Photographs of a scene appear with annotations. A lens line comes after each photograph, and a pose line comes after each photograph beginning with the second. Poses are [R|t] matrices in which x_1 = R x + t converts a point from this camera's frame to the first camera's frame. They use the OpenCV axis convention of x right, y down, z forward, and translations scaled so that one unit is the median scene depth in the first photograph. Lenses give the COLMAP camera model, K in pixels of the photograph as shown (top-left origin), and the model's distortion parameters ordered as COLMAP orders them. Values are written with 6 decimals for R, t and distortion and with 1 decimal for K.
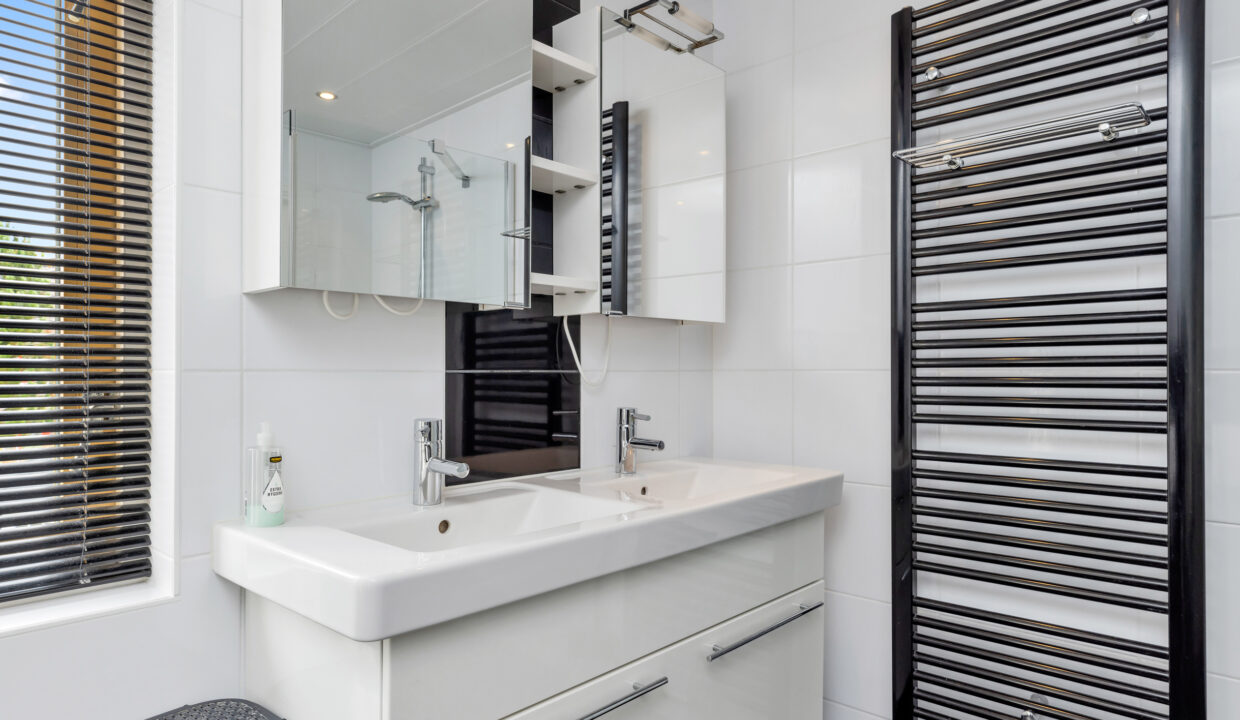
lens RADIAL K [[750.9, 0, 617.5], [0, 750.9, 368.2], [0, 0, 1]] dist [0.002550, -0.000215]
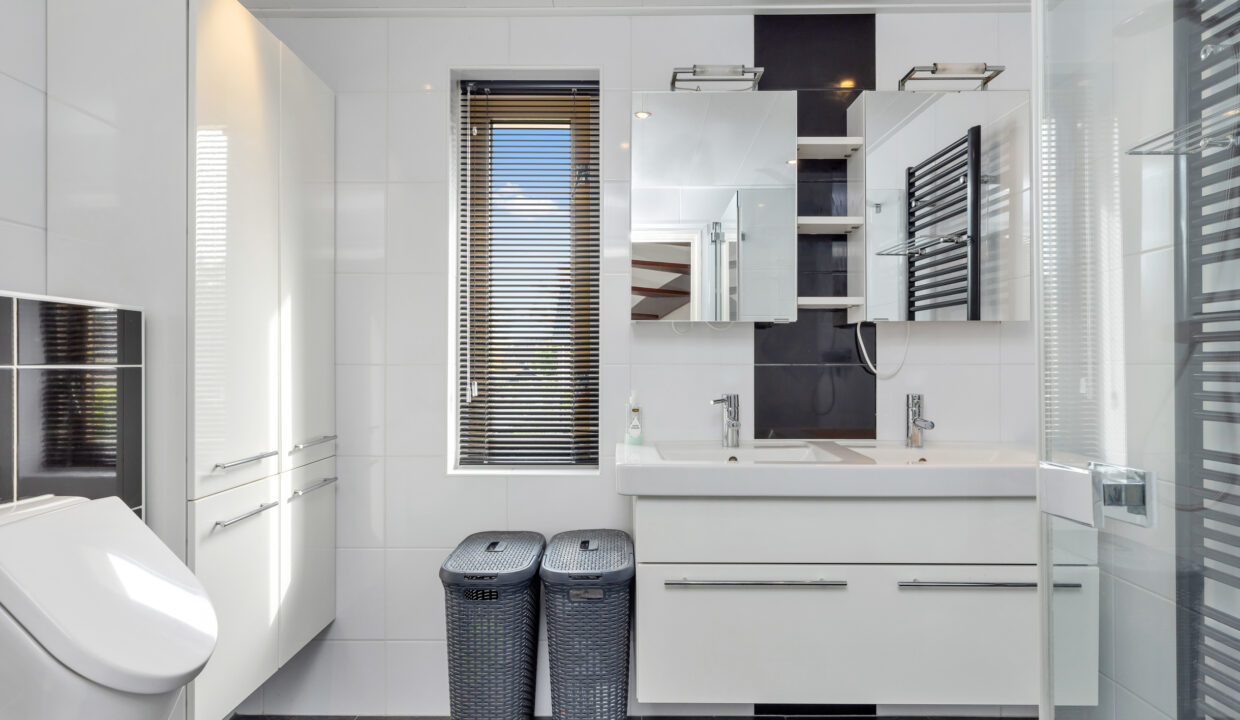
lens RADIAL K [[698.1, 0, 613.5], [0, 698.1, 354.5], [0, 0, 1]] dist [0.004118, 0.000521]
pose [[0.651814, -0.008127, -0.758335, 0.610750], [0.002604, 0.999961, -0.008478, -0.004369], [0.758374, 0.003552, 0.651810, -0.143249]]
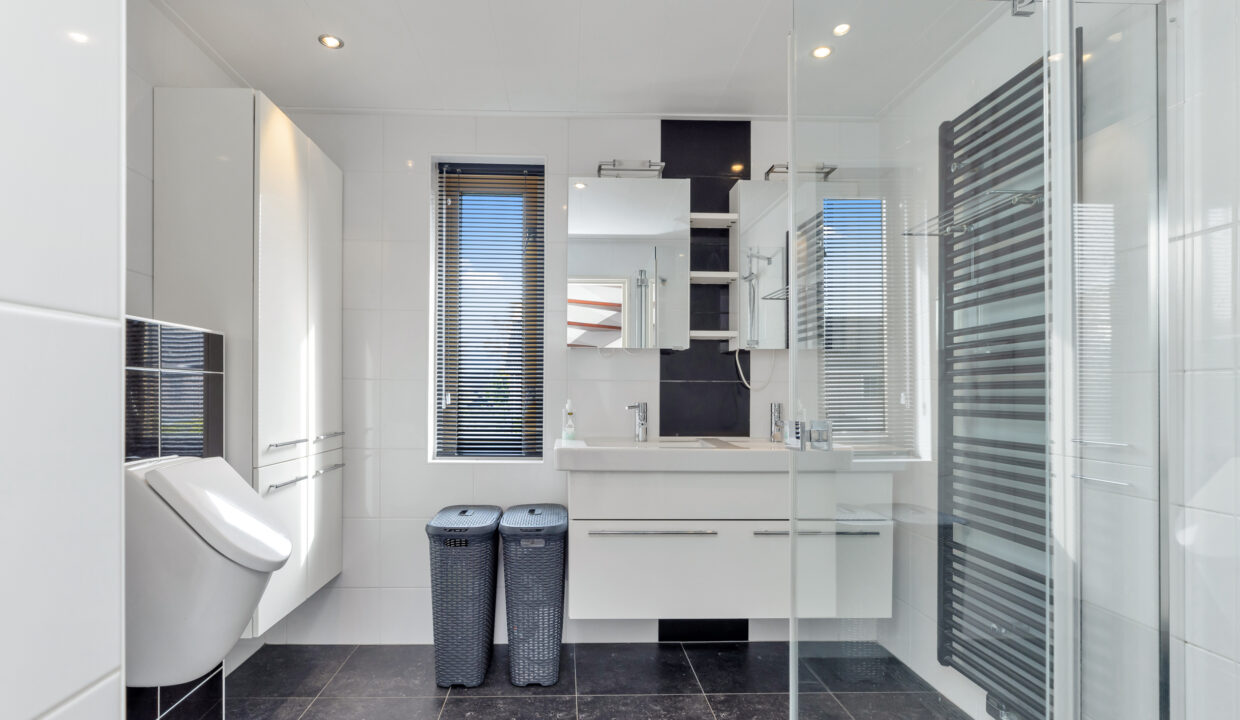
lens RADIAL K [[615.0, 0, 589.3], [0, 615.0, 382.0], [0, 0, 1]] dist [-0.006733, 0.001976]
pose [[0.688418, -0.005781, -0.725291, 0.791442], [-0.001522, 0.999955, -0.009416, 0.022418], [0.725313, 0.007586, 0.688378, -0.282788]]
